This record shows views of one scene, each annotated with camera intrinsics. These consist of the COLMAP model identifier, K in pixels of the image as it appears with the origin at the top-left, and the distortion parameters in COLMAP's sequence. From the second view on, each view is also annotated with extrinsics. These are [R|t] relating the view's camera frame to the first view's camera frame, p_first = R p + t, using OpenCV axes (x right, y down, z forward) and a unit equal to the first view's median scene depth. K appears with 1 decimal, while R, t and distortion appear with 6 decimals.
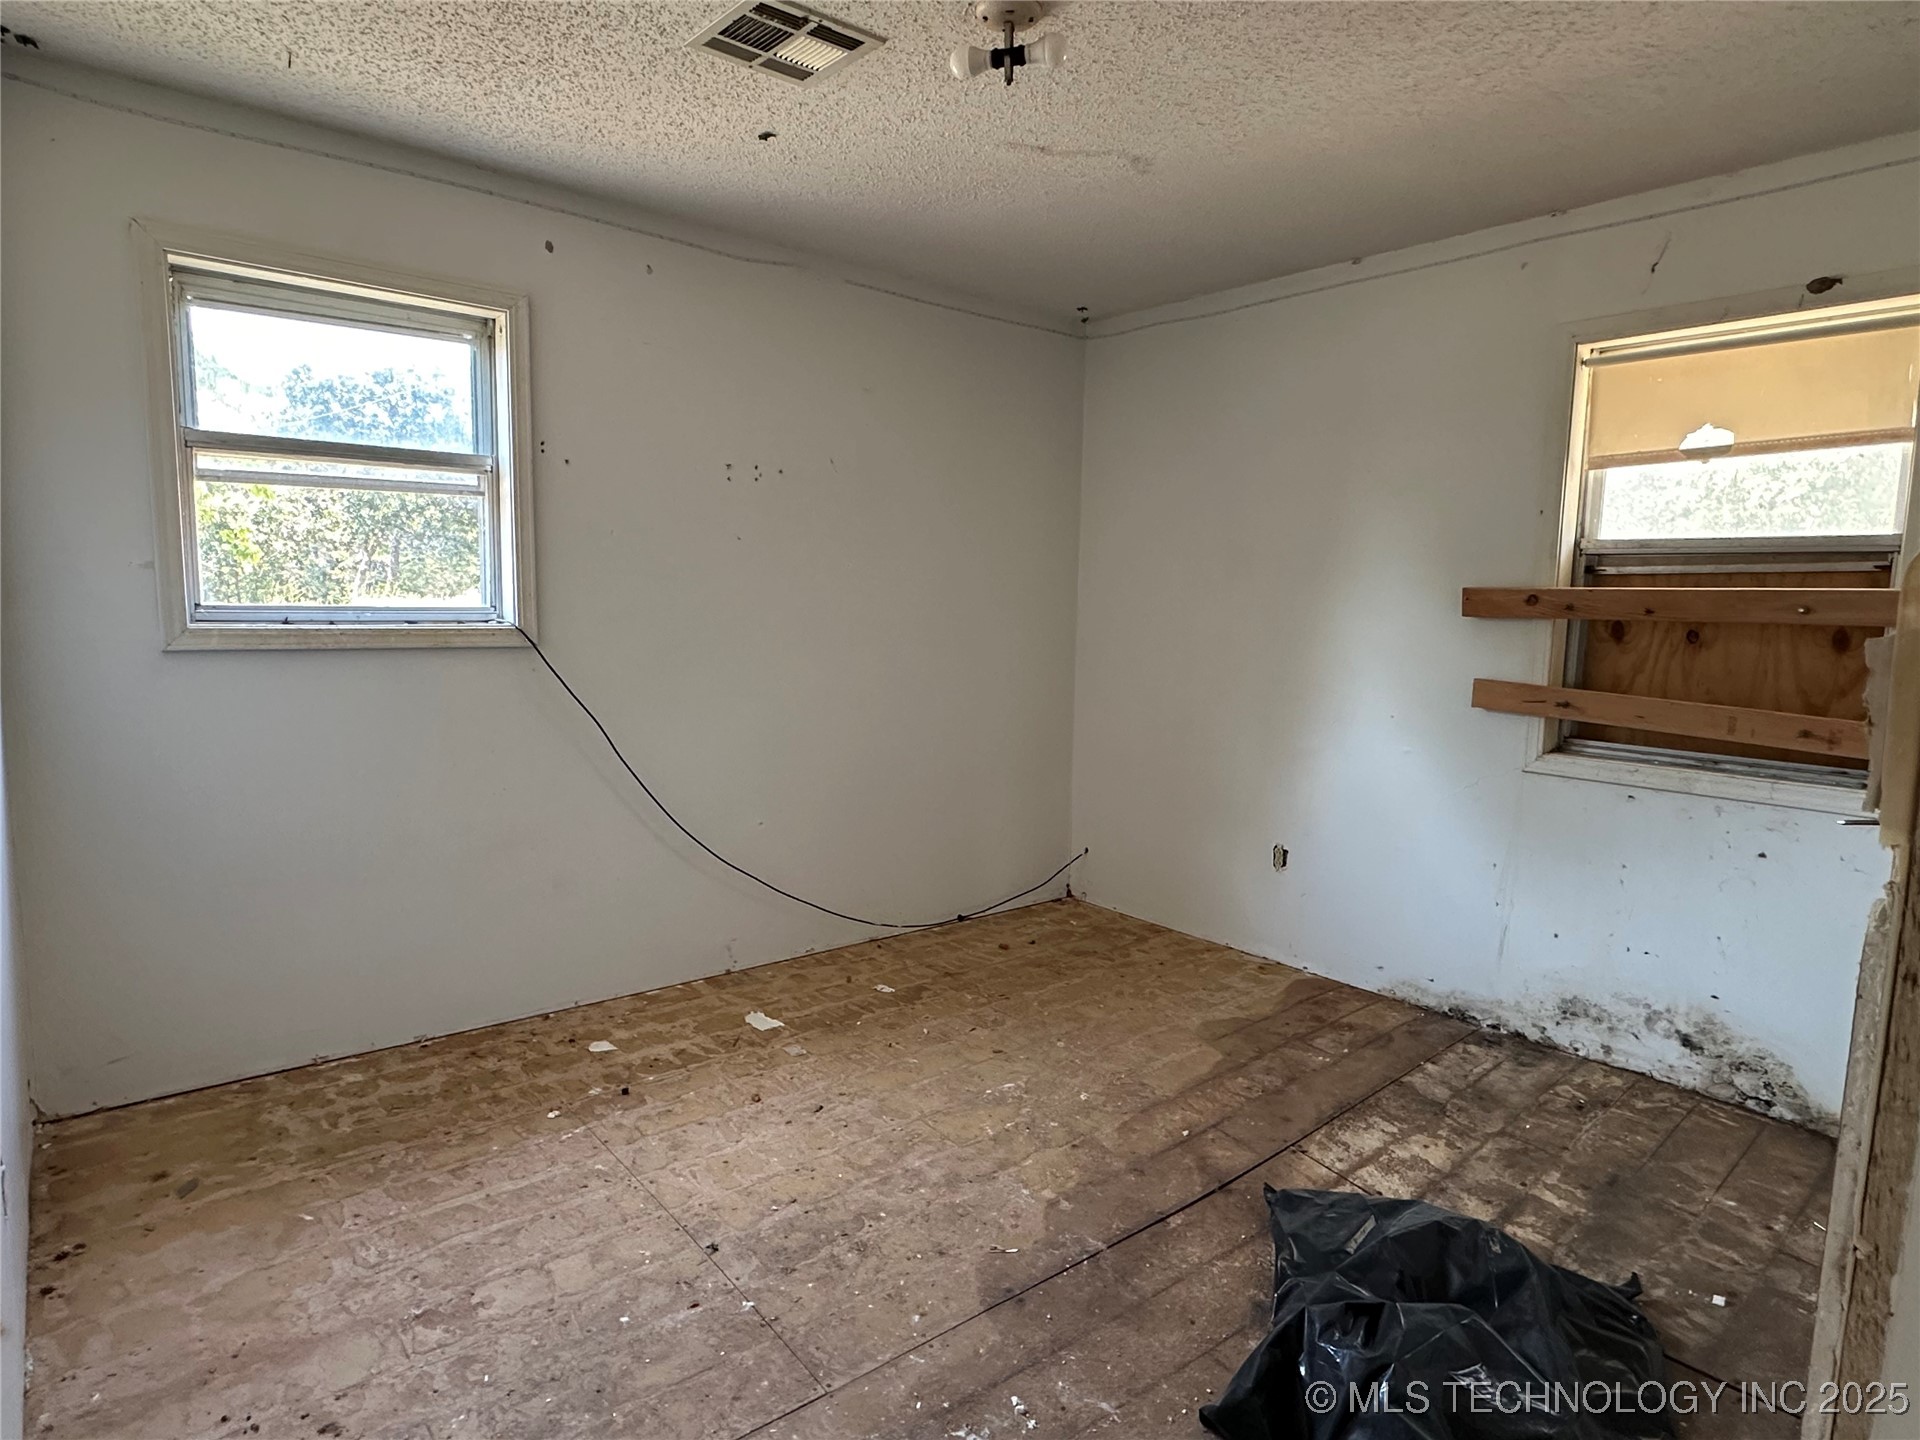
lens RADIAL K [[1082.8, 0, 960.0], [0, 1082.8, 719.2], [0, 0, 1]] dist [0.001654, 0.000646]
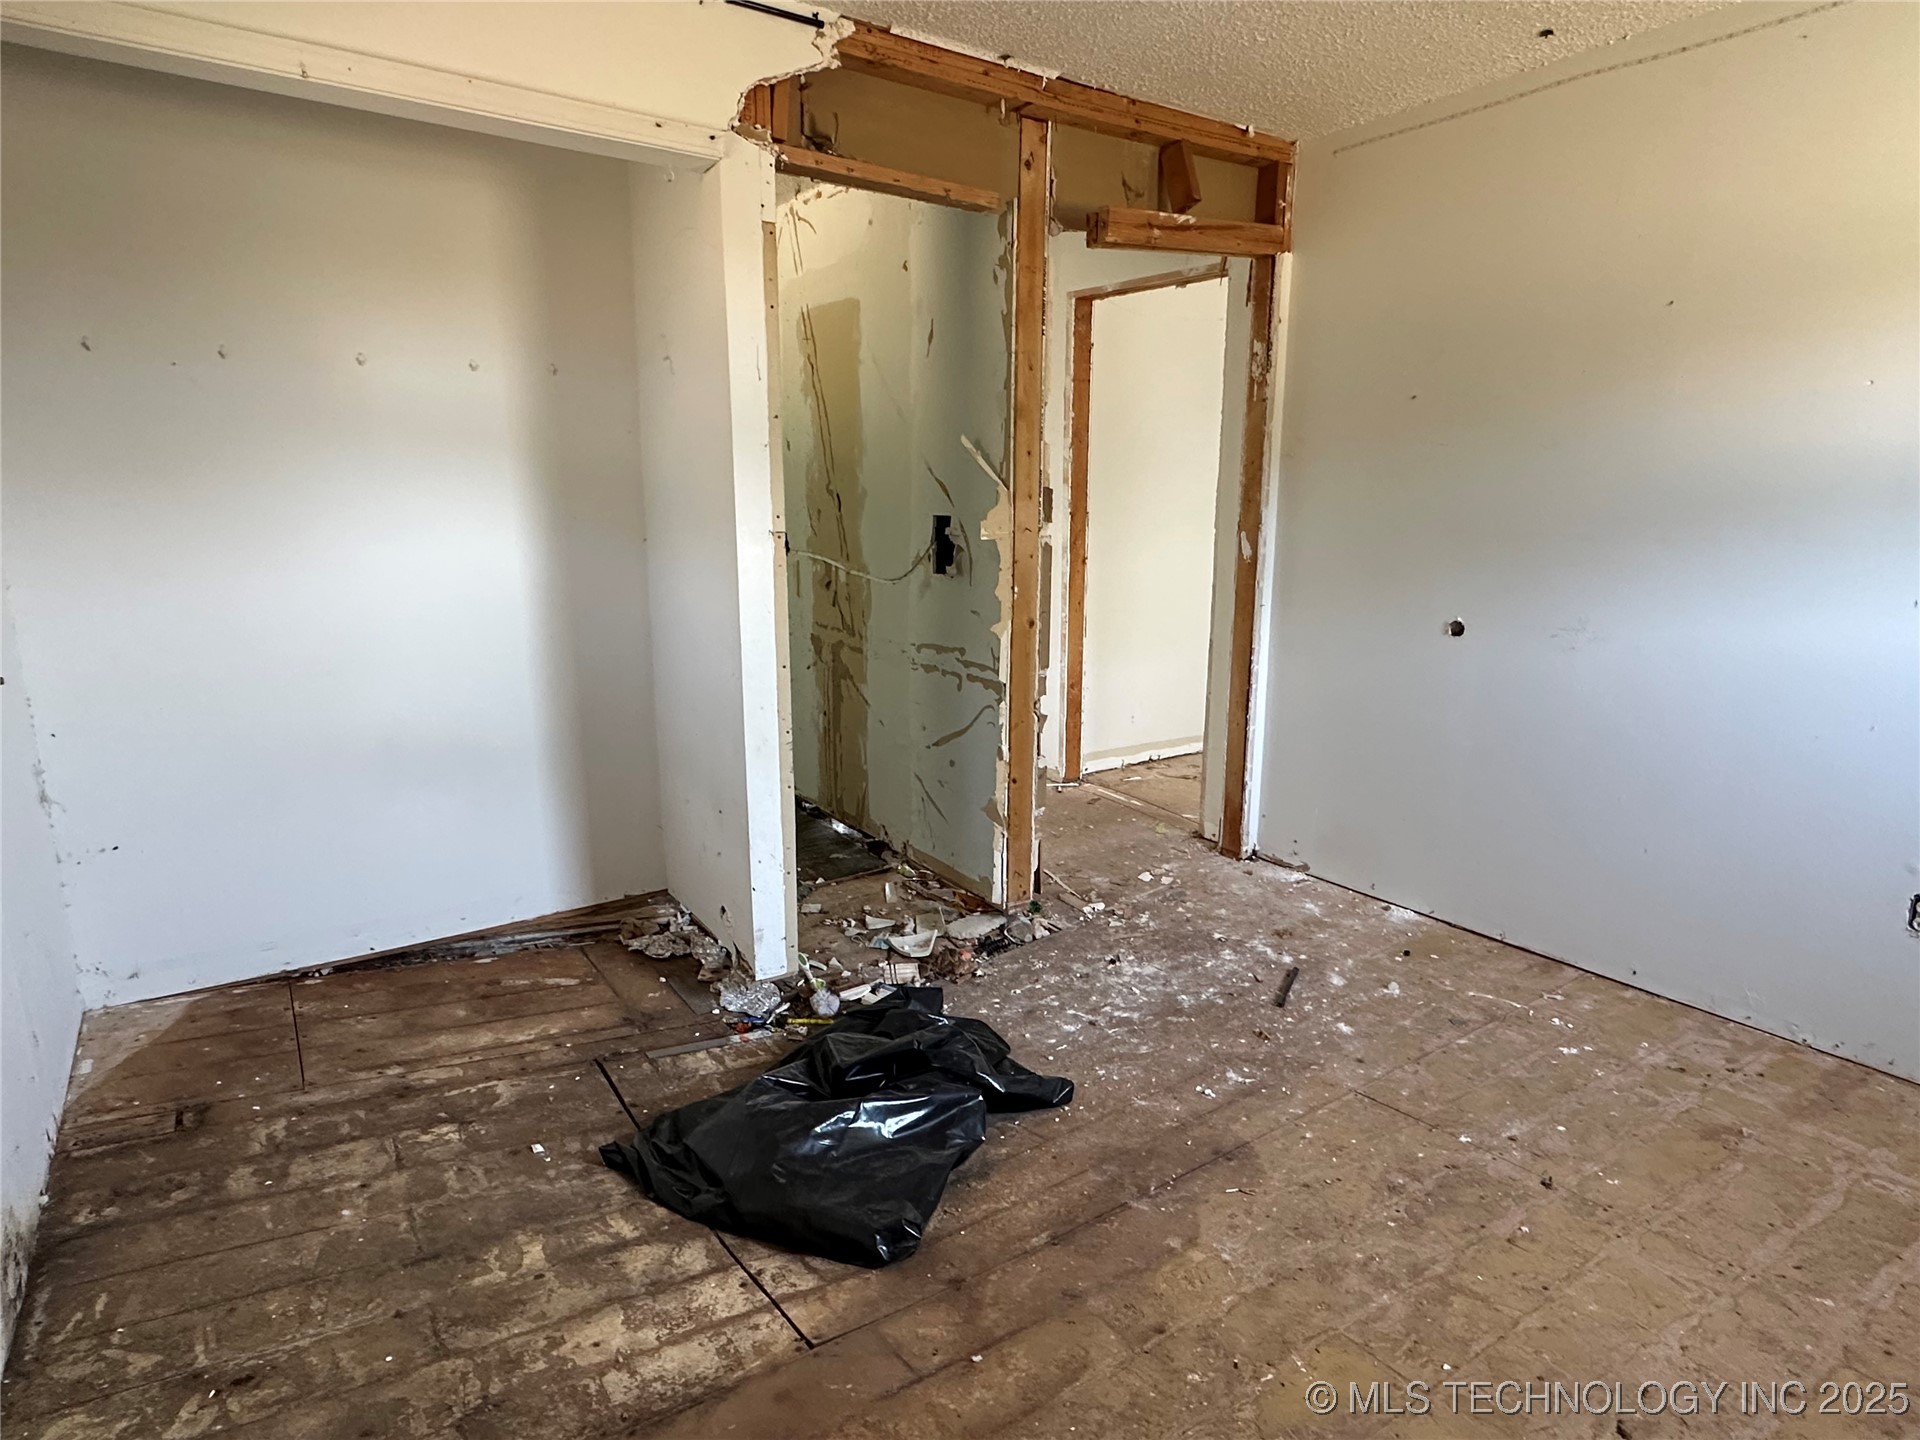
lens RADIAL K [[1082.8, 0, 961.5], [0, 1082.8, 719.2], [0, 0, 1]] dist [0.001654, 0.000646]
pose [[-0.994694, -0.052134, 0.088691, 0.194671], [-0.020302, 0.944610, 0.327565, -0.177652], [-0.100856, 0.324027, -0.940657, 1.573808]]
